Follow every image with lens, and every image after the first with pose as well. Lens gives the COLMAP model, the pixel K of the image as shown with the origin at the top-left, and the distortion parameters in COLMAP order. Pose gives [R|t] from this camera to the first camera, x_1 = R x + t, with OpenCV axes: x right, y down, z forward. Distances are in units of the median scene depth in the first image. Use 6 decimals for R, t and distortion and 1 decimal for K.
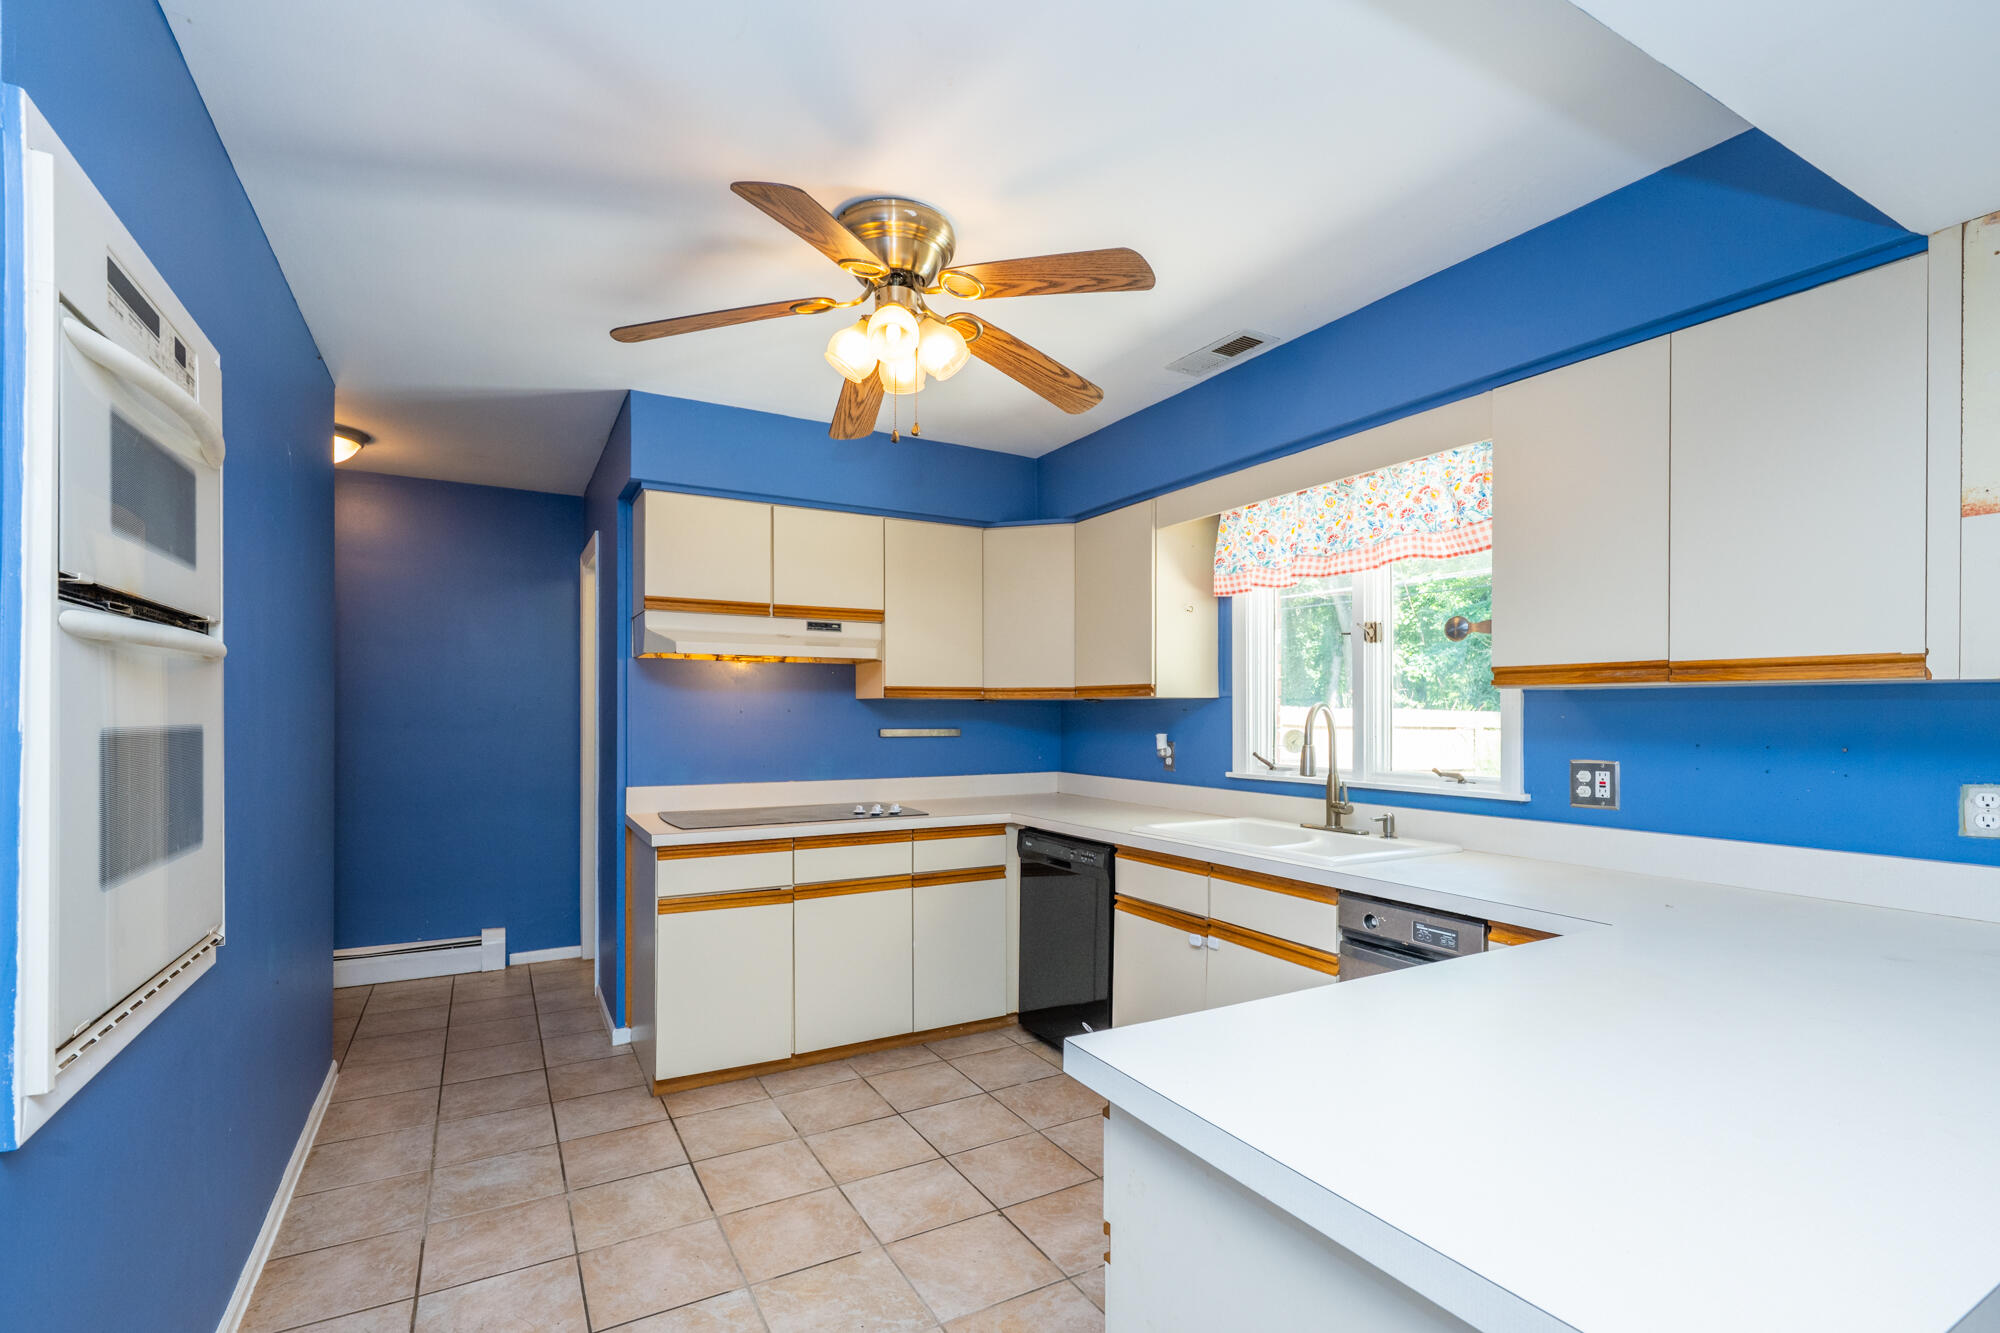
lens RADIAL K [[901.5, 0, 991.4], [0, 901.5, 715.1], [0, 0, 1]] dist [-0.001477, -0.000084]
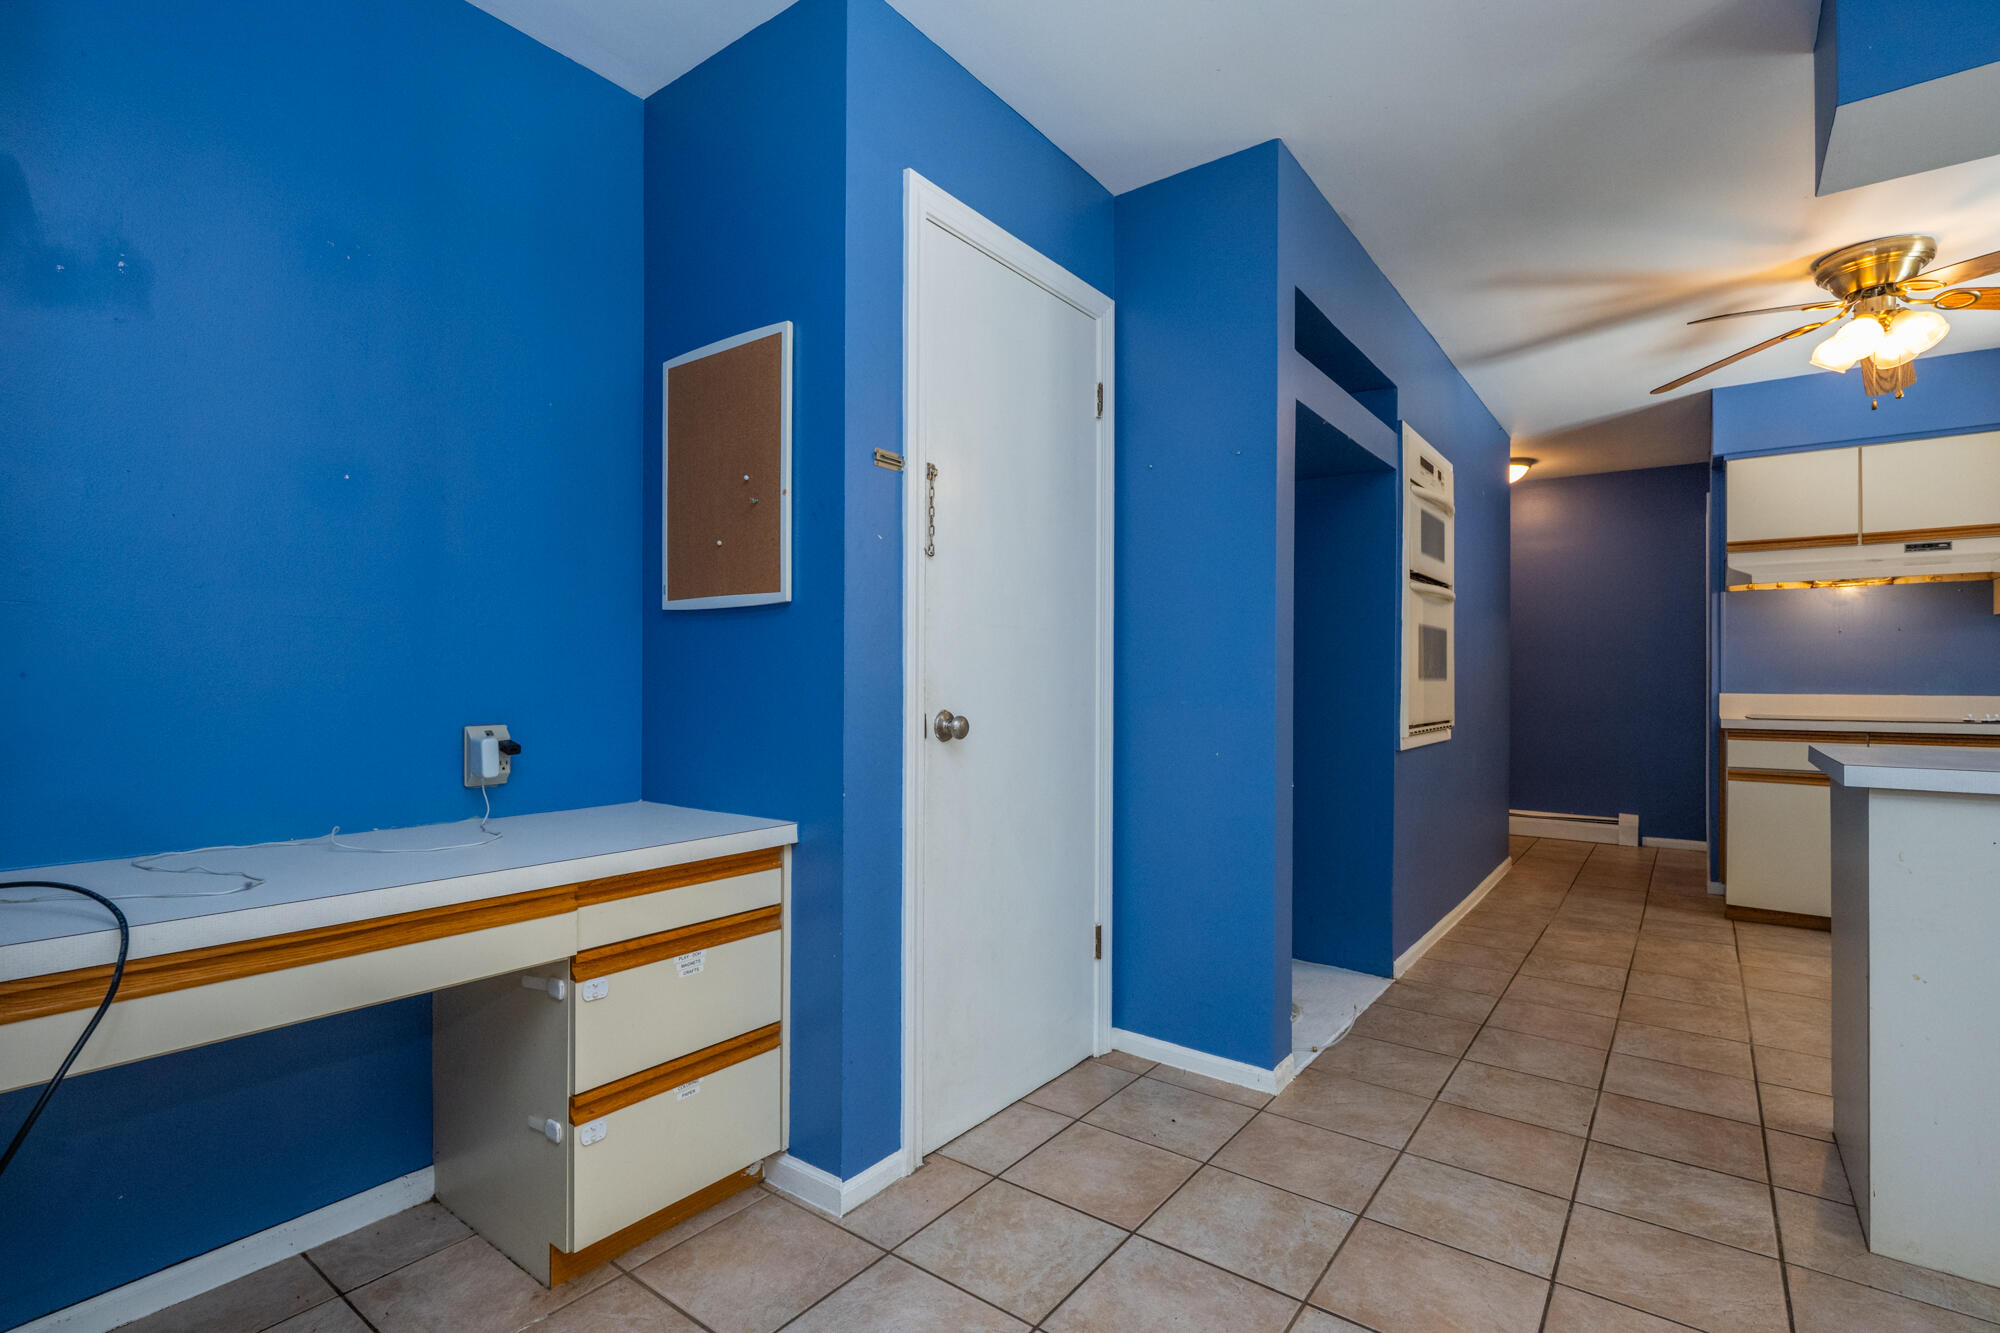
lens RADIAL K [[933.5, 0, 1002.4], [0, 933.5, 675.0], [0, 0, 1]] dist [0.003571, 0.001151]
pose [[0.409903, -0.006117, -0.912108, 0.438668], [-0.003793, 0.999957, -0.008411, 0.078167], [0.912121, 0.006907, 0.409863, -0.532148]]
